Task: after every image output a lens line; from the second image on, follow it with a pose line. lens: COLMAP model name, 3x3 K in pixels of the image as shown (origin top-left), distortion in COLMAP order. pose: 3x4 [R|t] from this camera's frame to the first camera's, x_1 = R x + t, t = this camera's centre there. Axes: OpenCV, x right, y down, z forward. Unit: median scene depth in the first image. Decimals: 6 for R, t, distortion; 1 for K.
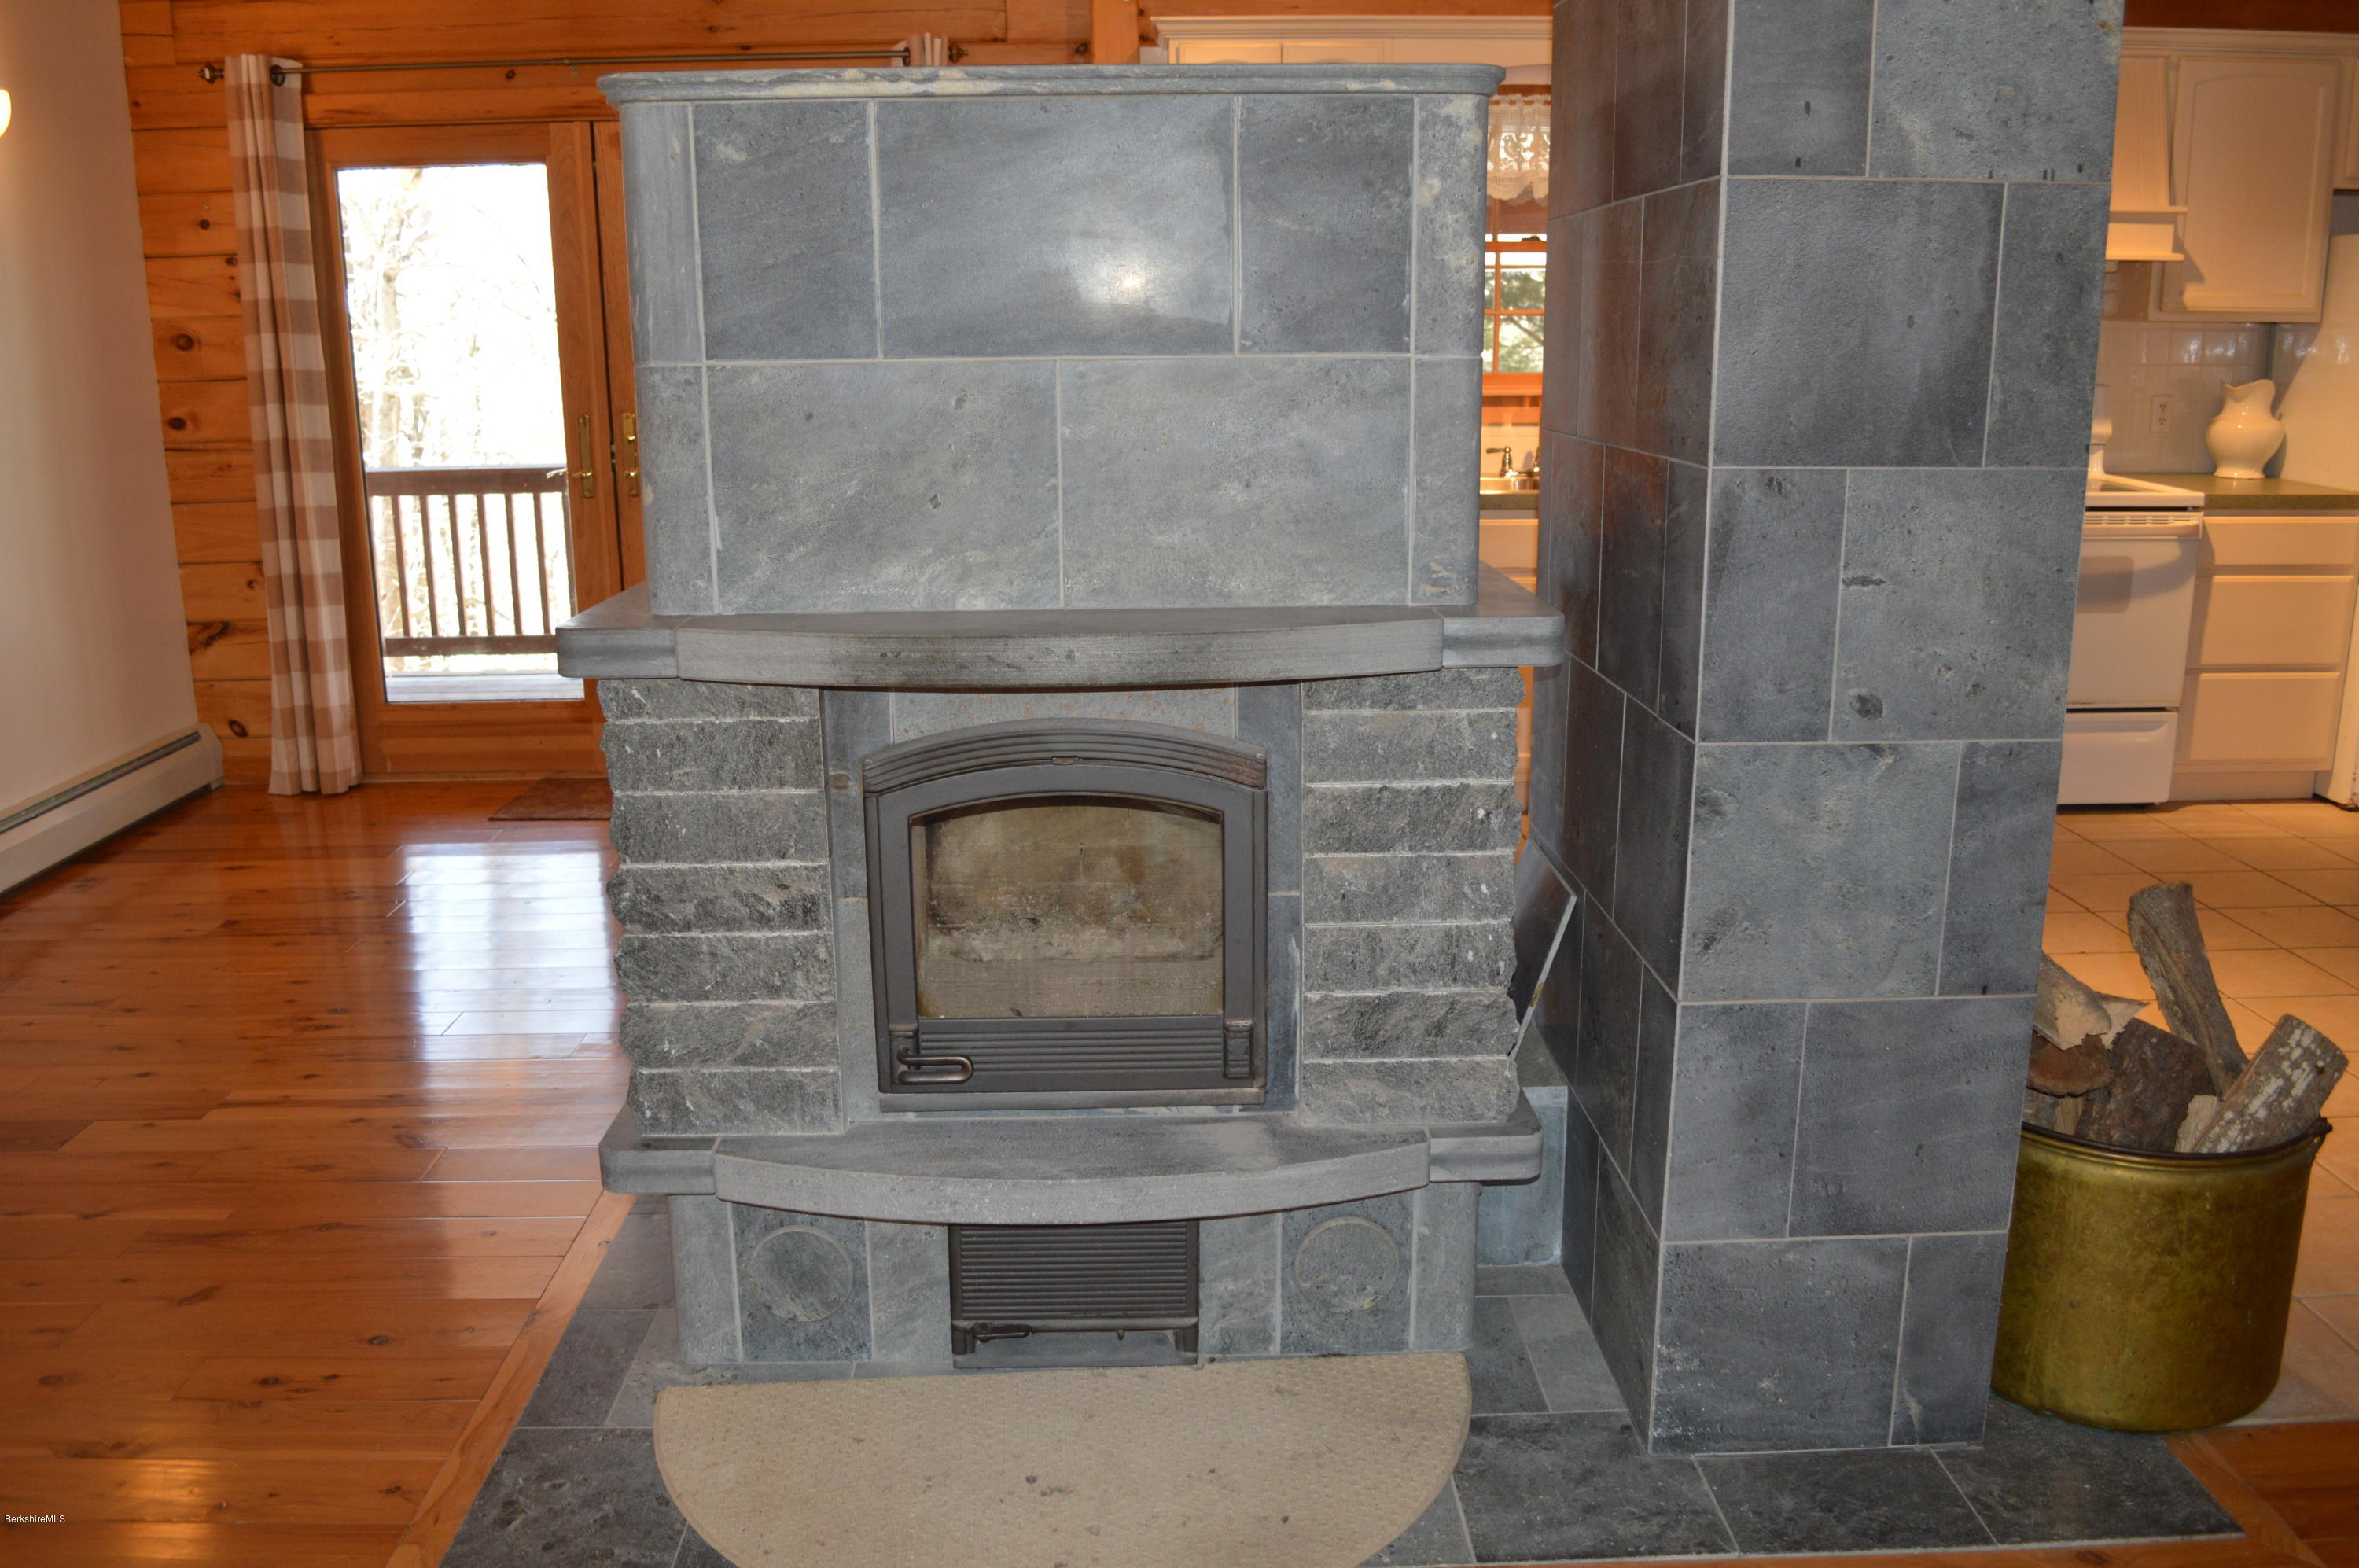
lens RADIAL K [[1911.6, 0, 1165.9], [0, 1911.6, 778.8], [0, 0, 1]] dist [-0.088996, 0.014973]
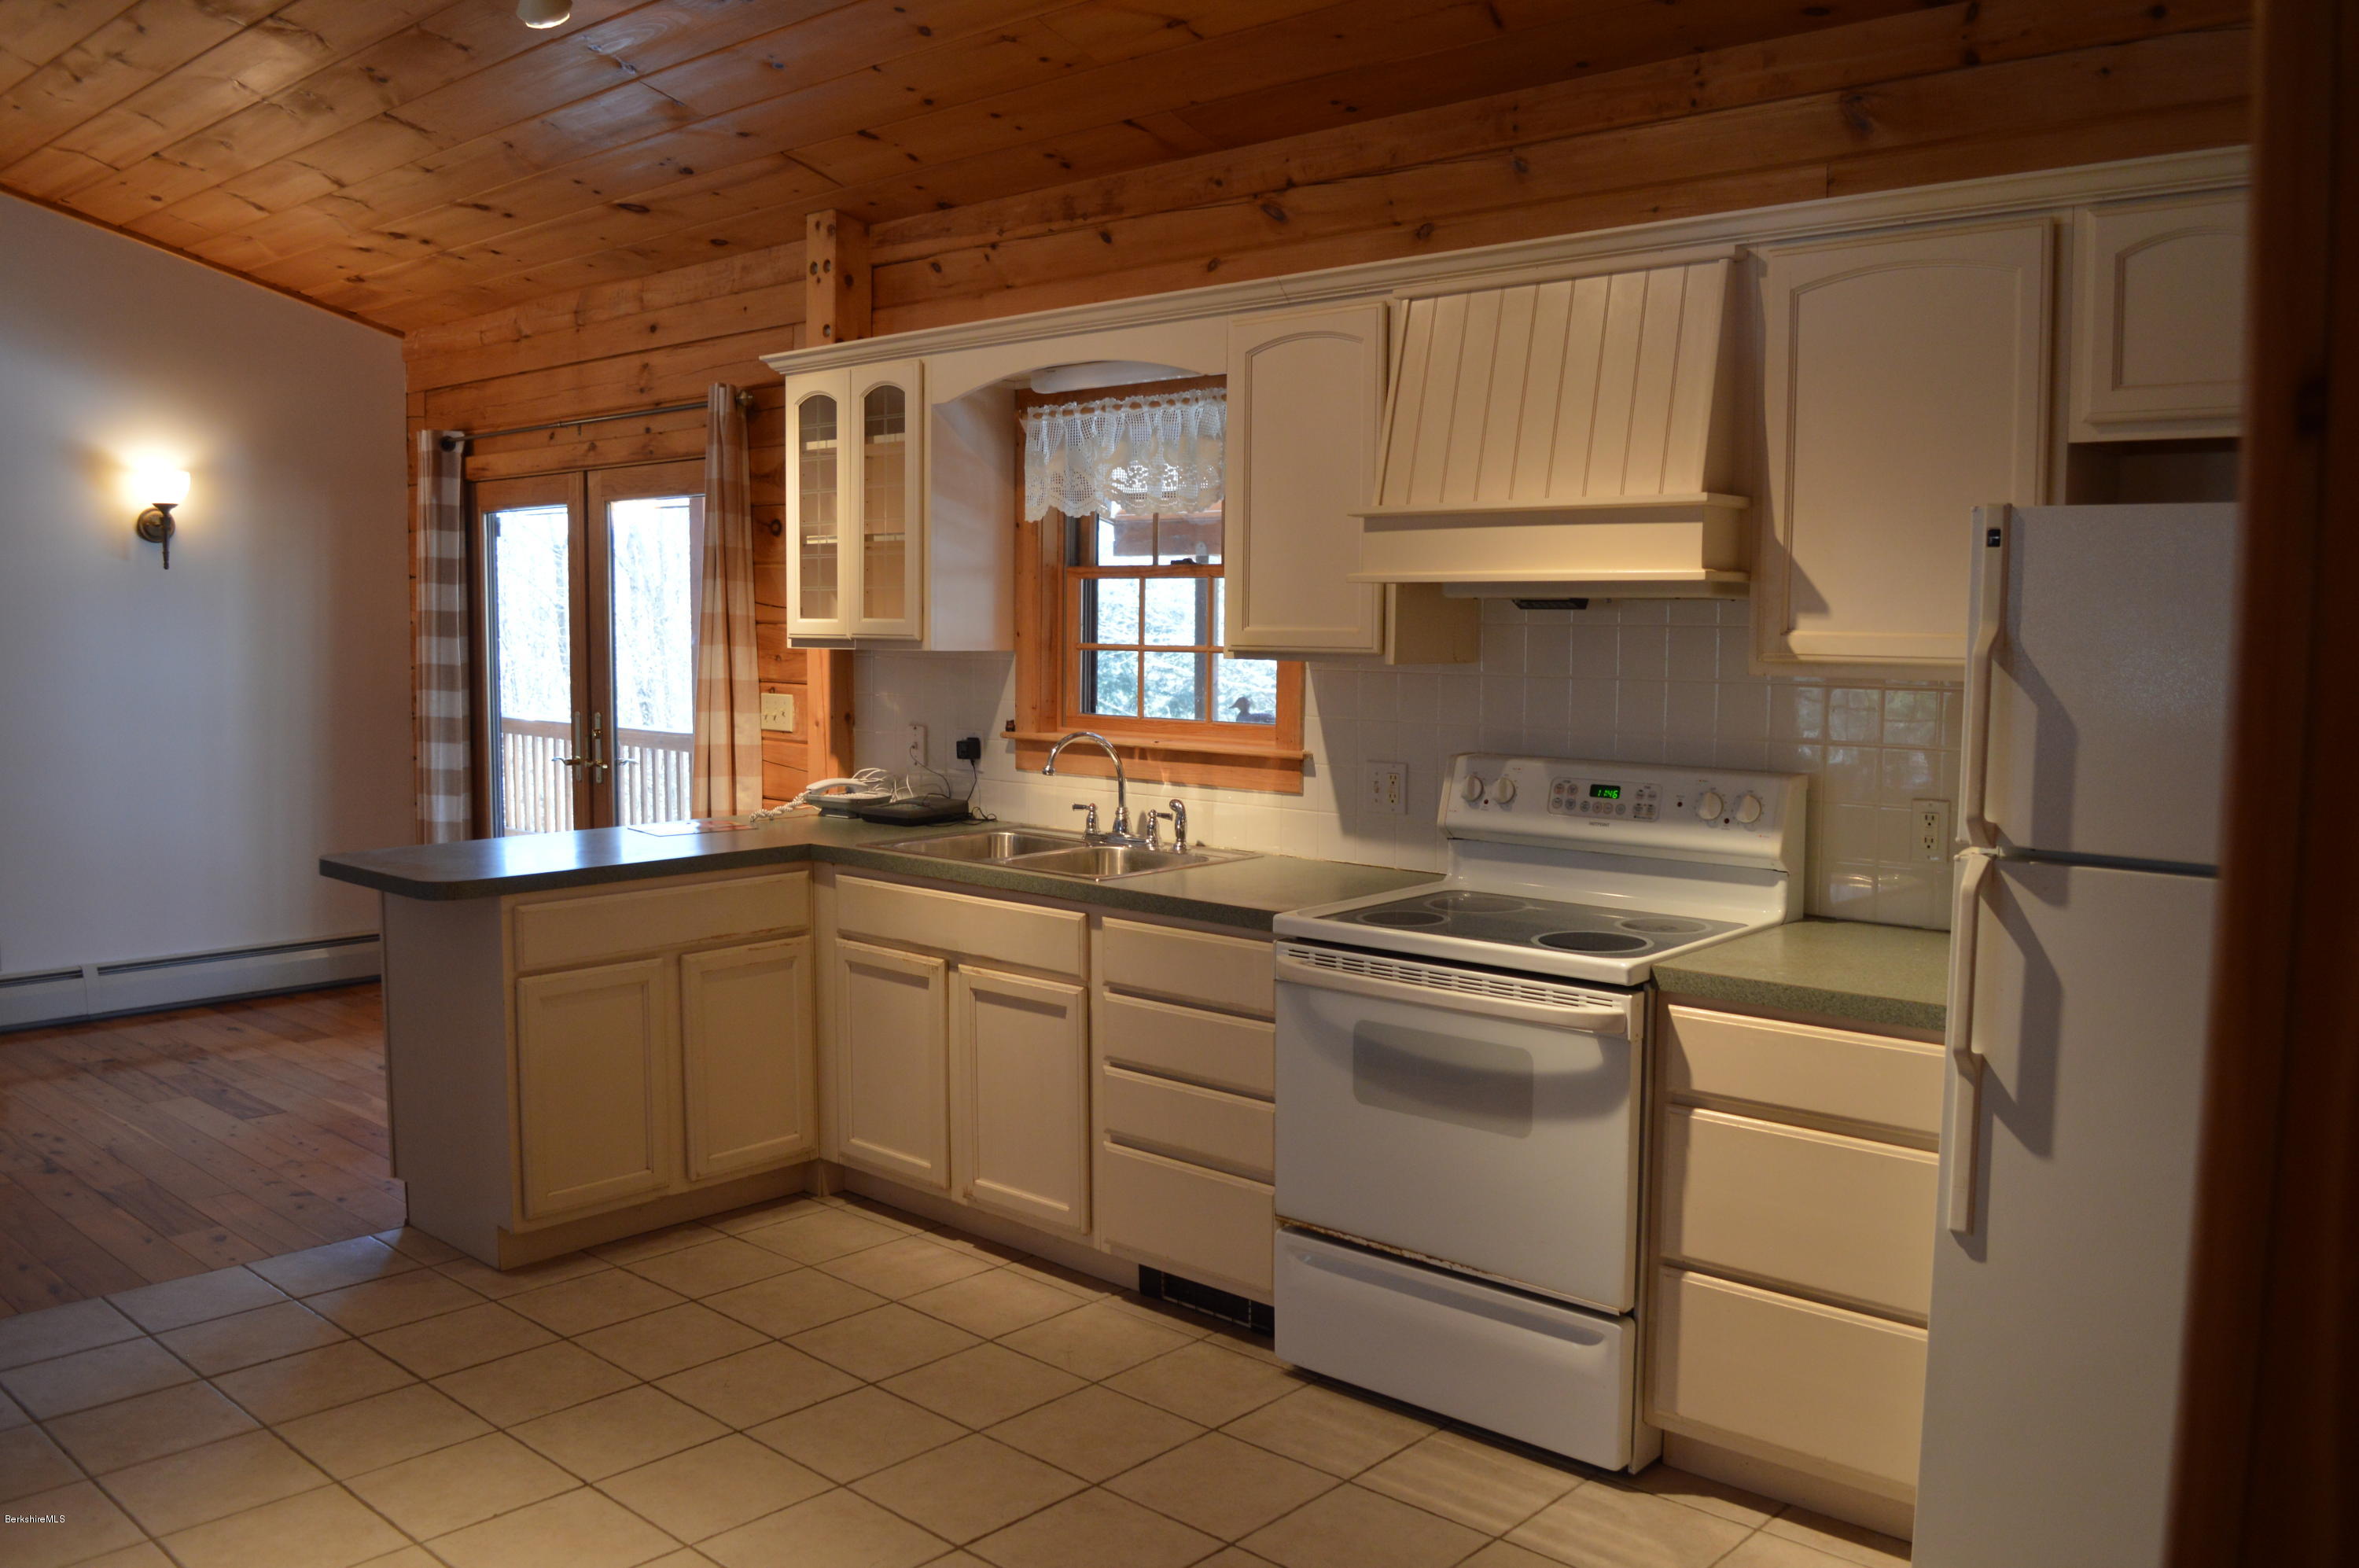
lens RADIAL K [[1886.1, 0, 1174.1], [0, 1886.1, 771.7], [0, 0, 1]] dist [-0.085200, 0.012326]
pose [[0.720522, 0.071064, -0.689781, 1.853313], [-0.173486, 0.981574, -0.080093, -0.302198], [0.671380, 0.177376, 0.719574, 0.984267]]
